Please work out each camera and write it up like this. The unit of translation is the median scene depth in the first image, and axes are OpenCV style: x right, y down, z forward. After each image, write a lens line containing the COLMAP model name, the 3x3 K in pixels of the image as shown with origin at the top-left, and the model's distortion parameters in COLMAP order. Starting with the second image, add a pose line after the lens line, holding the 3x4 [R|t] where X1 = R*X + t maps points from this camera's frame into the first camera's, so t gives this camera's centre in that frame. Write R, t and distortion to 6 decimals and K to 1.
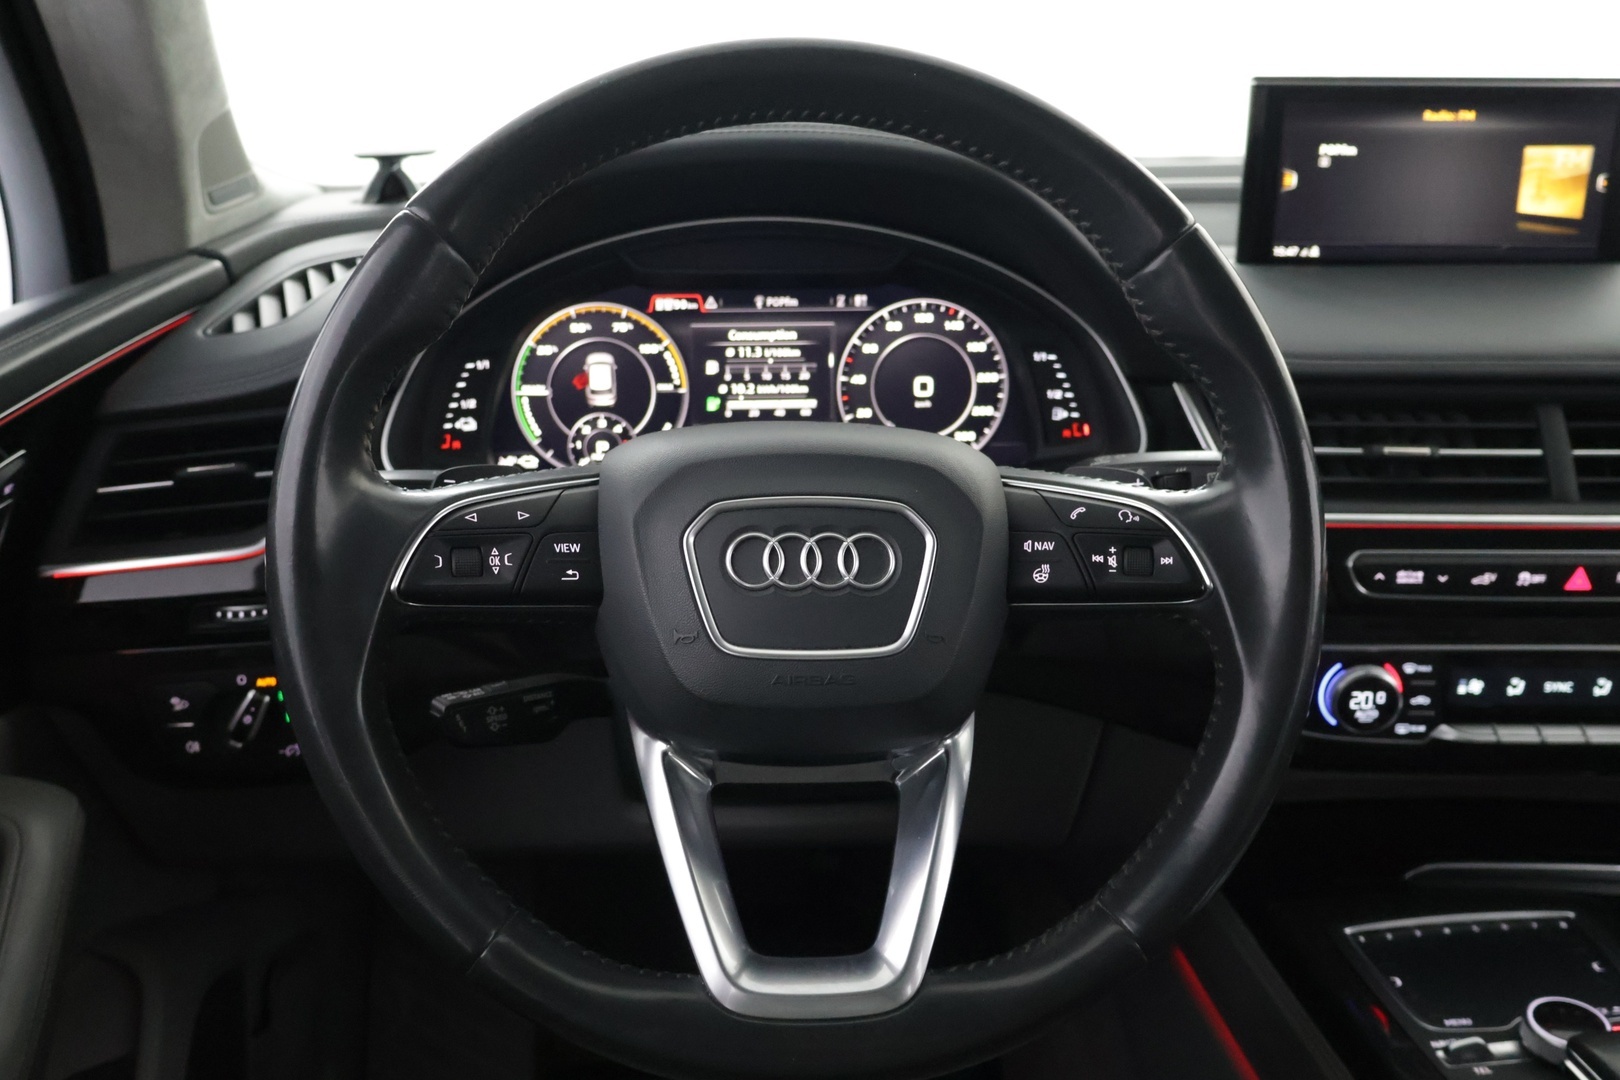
lens RADIAL K [[1564.0, 0, 807.7], [0, 1564.0, 531.7], [0, 0, 1]] dist [0.014332, 0.000000]
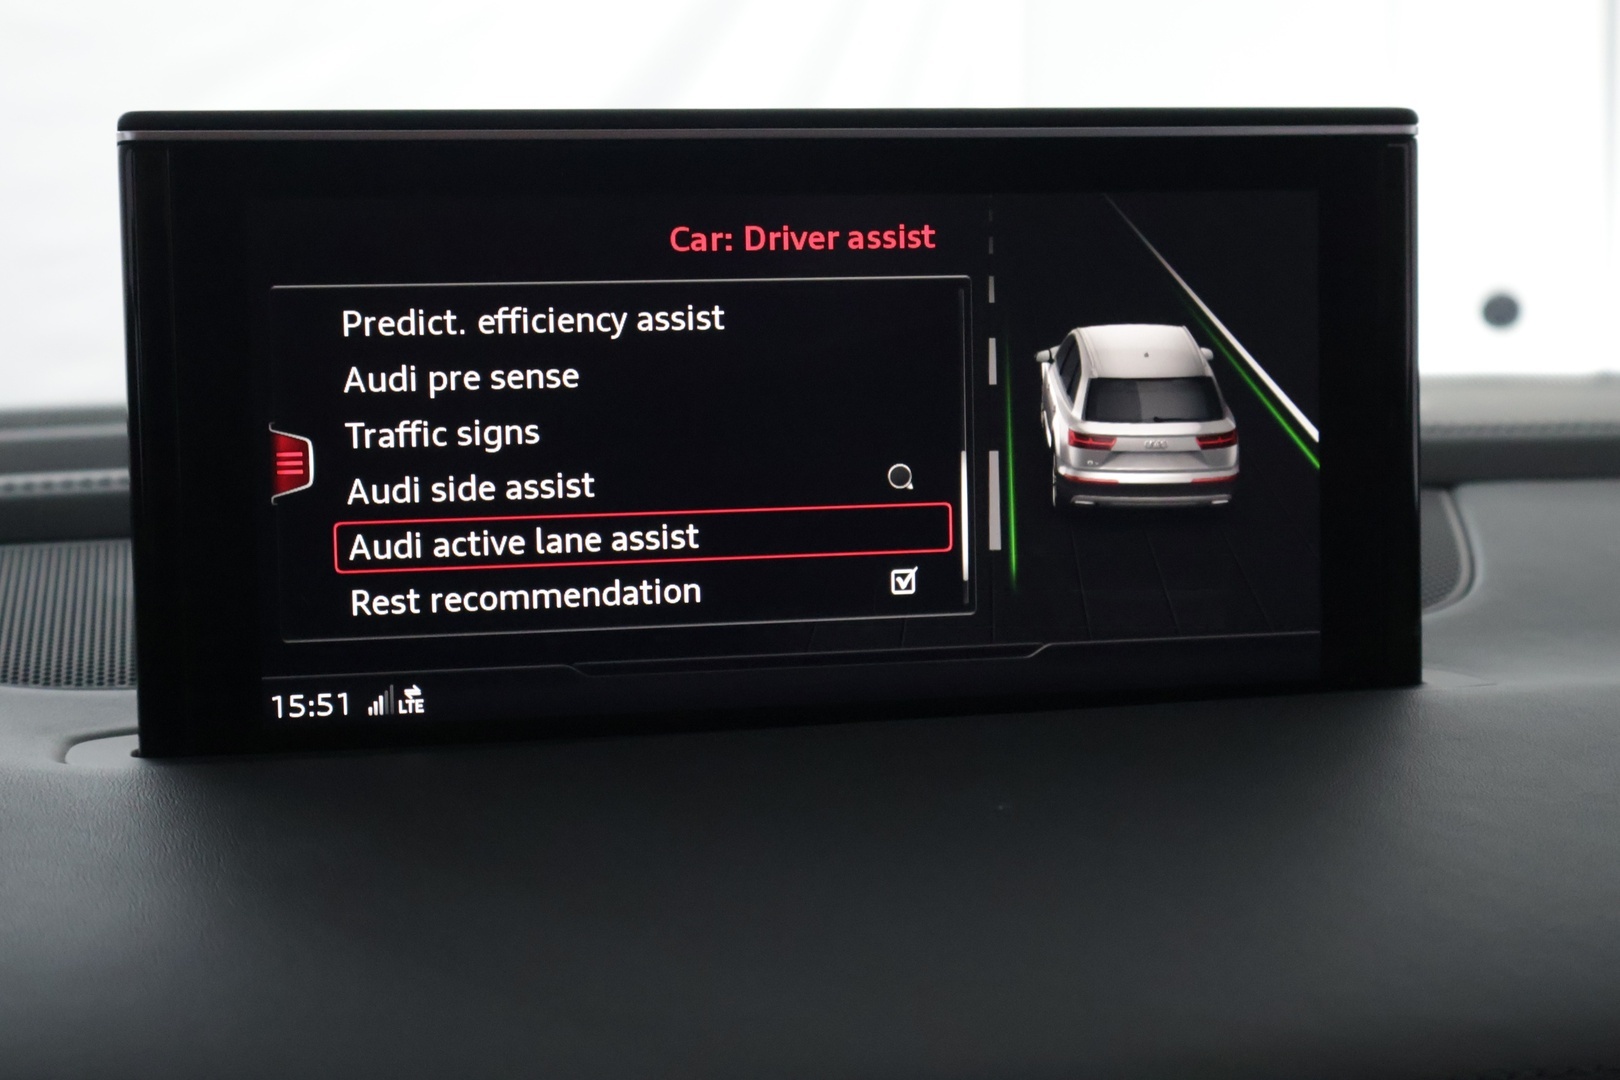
lens RADIAL K [[2787.8, 0, 802.5], [0, 2787.8, 540.1], [0, 0, 1]] dist [0.024235, 0.000000]
pose [[0.976956, -0.044903, 0.208665, 0.327020], [0.083734, 0.979879, -0.181176, -0.123577], [-0.196331, 0.194474, 0.961059, 0.554611]]
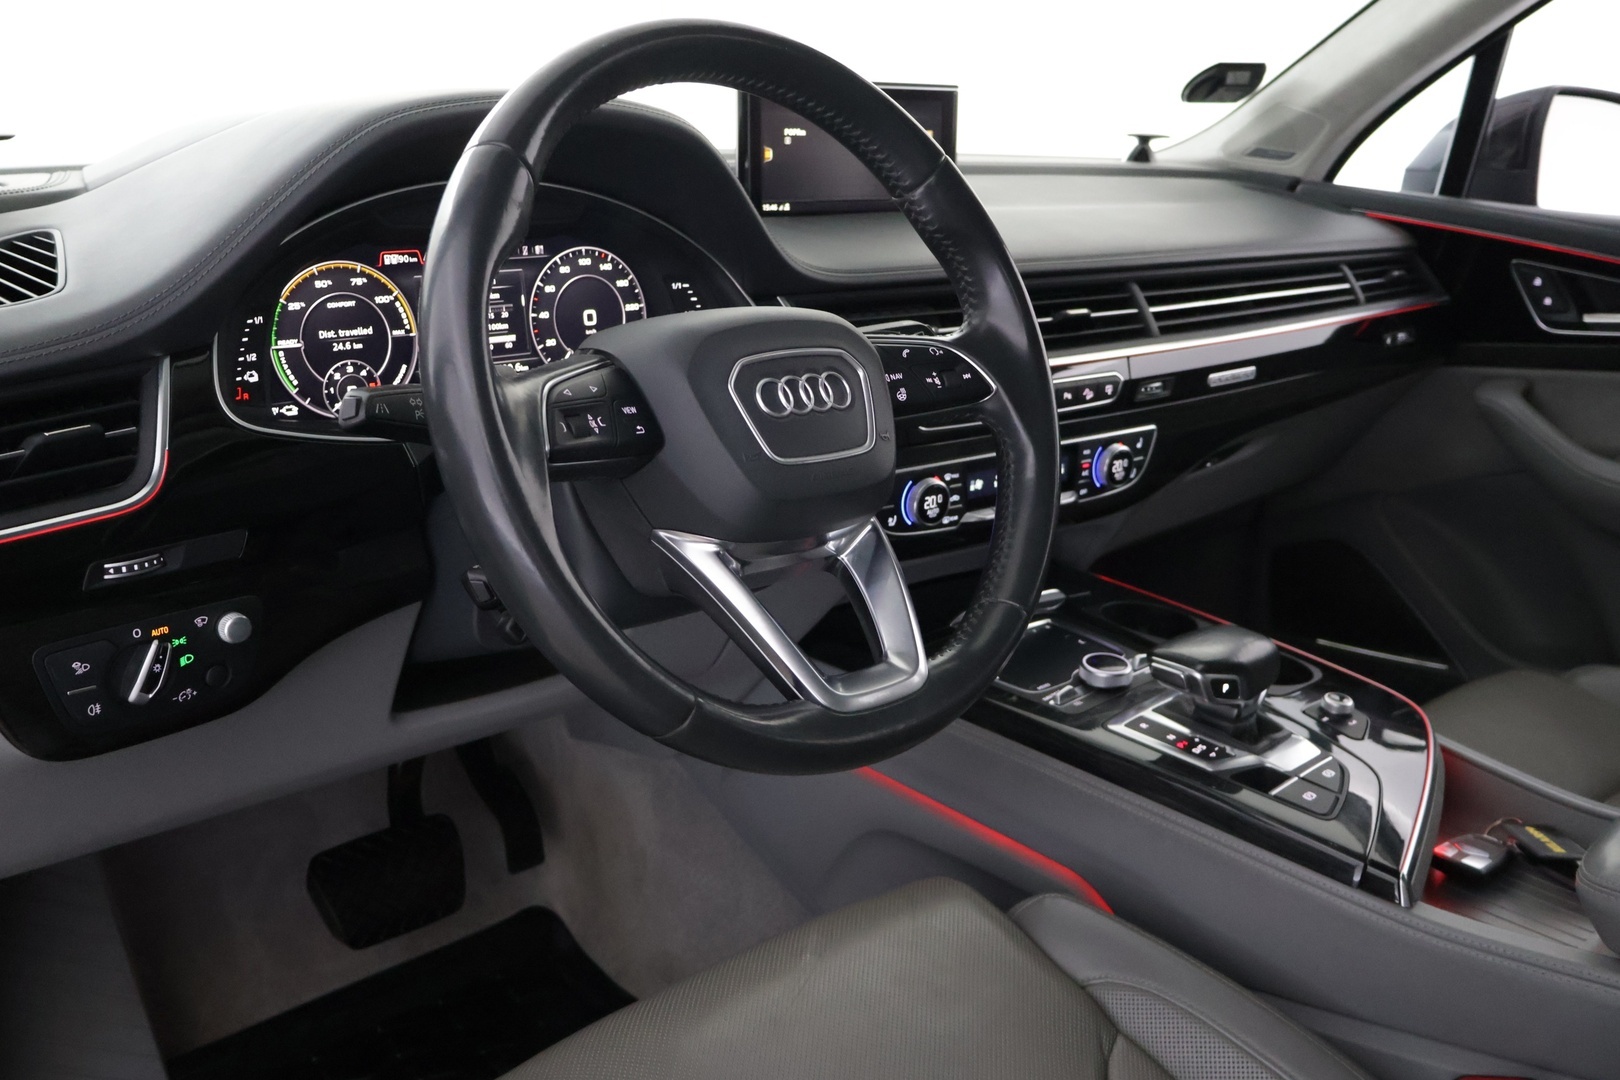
lens RADIAL K [[1486.3, 0, 814.5], [0, 1486.3, 535.7], [0, 0, 1]] dist [0.011737, 0.000000]
pose [[0.787385, -0.158460, 0.595748, -0.540072], [0.165429, 0.985265, 0.043421, 0.058461], [-0.593850, 0.064365, 0.801997, -0.040549]]
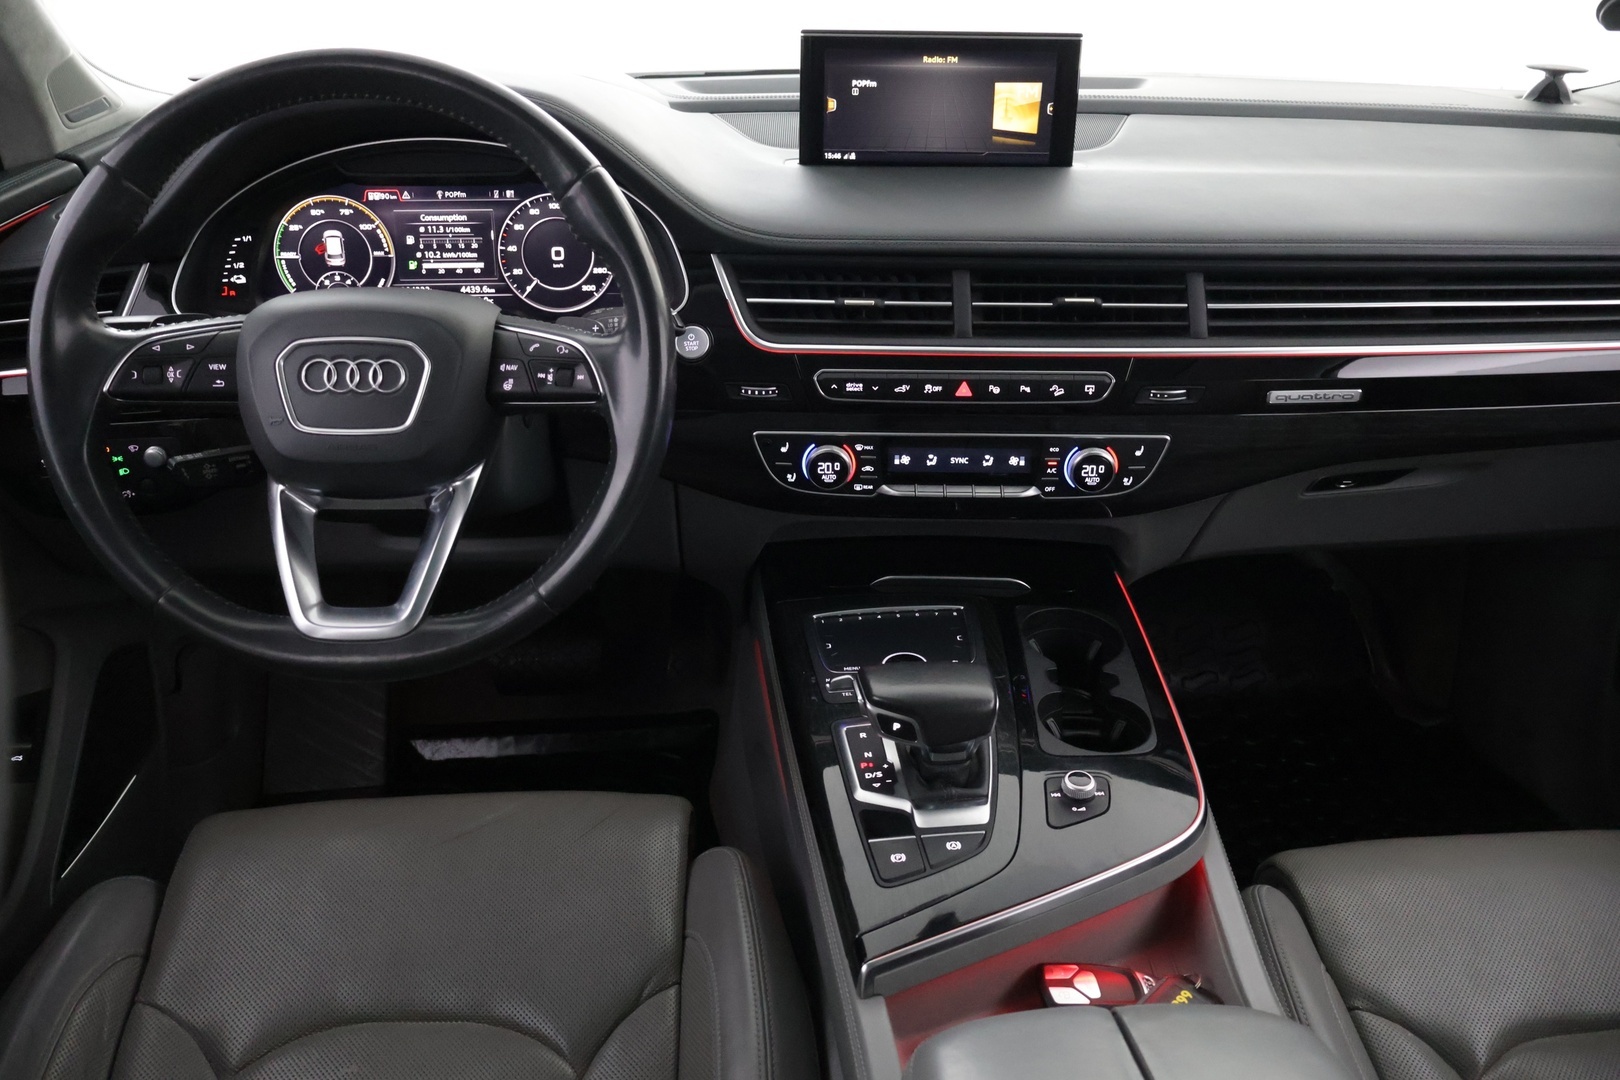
lens RADIAL K [[1367.4, 0, 811.1], [0, 1367.4, 530.6], [0, 0, 1]] dist [-0.000496, -0.005626]
pose [[0.999887, 0.008688, -0.012267, 0.345114], [-0.006894, 0.990213, 0.139393, -0.016788], [0.013358, -0.139292, 0.990161, -0.314297]]
